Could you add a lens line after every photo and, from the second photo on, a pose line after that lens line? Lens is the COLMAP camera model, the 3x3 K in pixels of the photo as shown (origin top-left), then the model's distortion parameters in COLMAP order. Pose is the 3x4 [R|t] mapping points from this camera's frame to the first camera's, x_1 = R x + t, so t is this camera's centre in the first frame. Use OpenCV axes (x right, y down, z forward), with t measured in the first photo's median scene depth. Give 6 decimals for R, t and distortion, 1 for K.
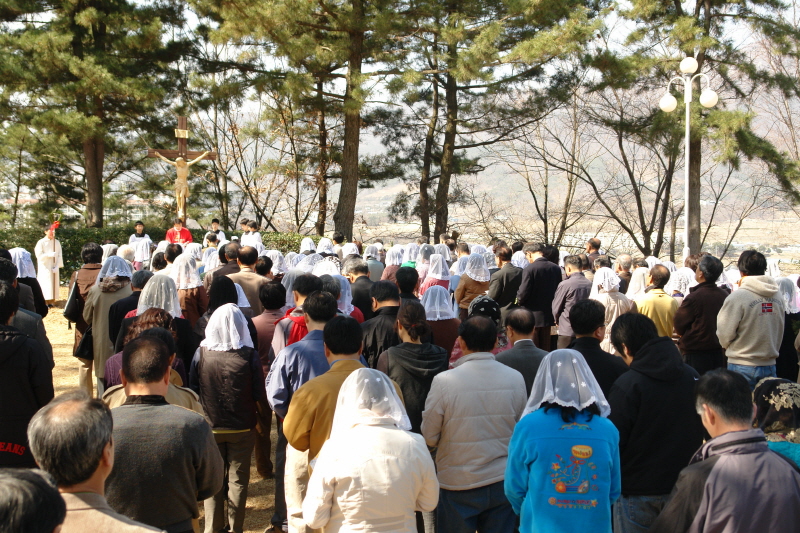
lens RADIAL K [[1035.3, 0, 397.5], [0, 1035.3, 264.3], [0, 0, 1]] dist [0.068265, 0.000000]
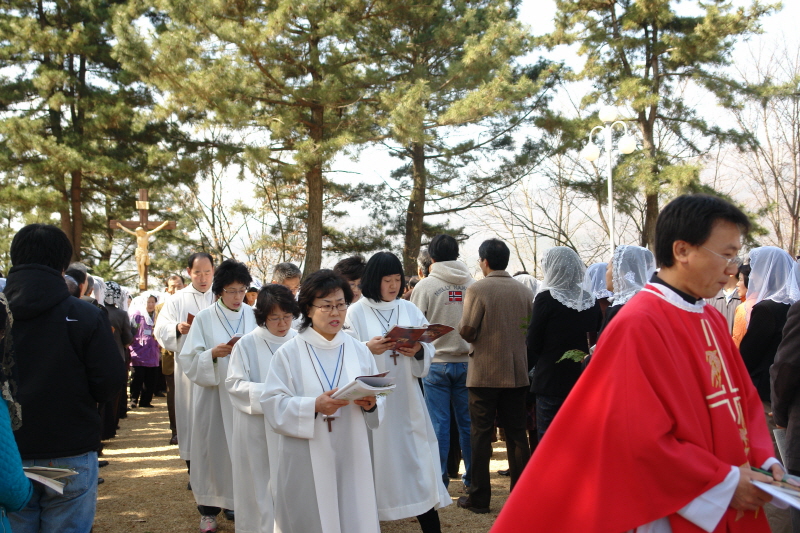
lens RADIAL K [[956.3, 0, 396.0], [0, 956.3, 266.1], [0, 0, 1]] dist [0.034364, 0.000000]
pose [[0.995766, -0.032443, -0.086011, 0.113578], [0.024558, 0.995530, -0.091197, 0.027026], [0.088585, 0.088698, 0.992112, 0.056561]]
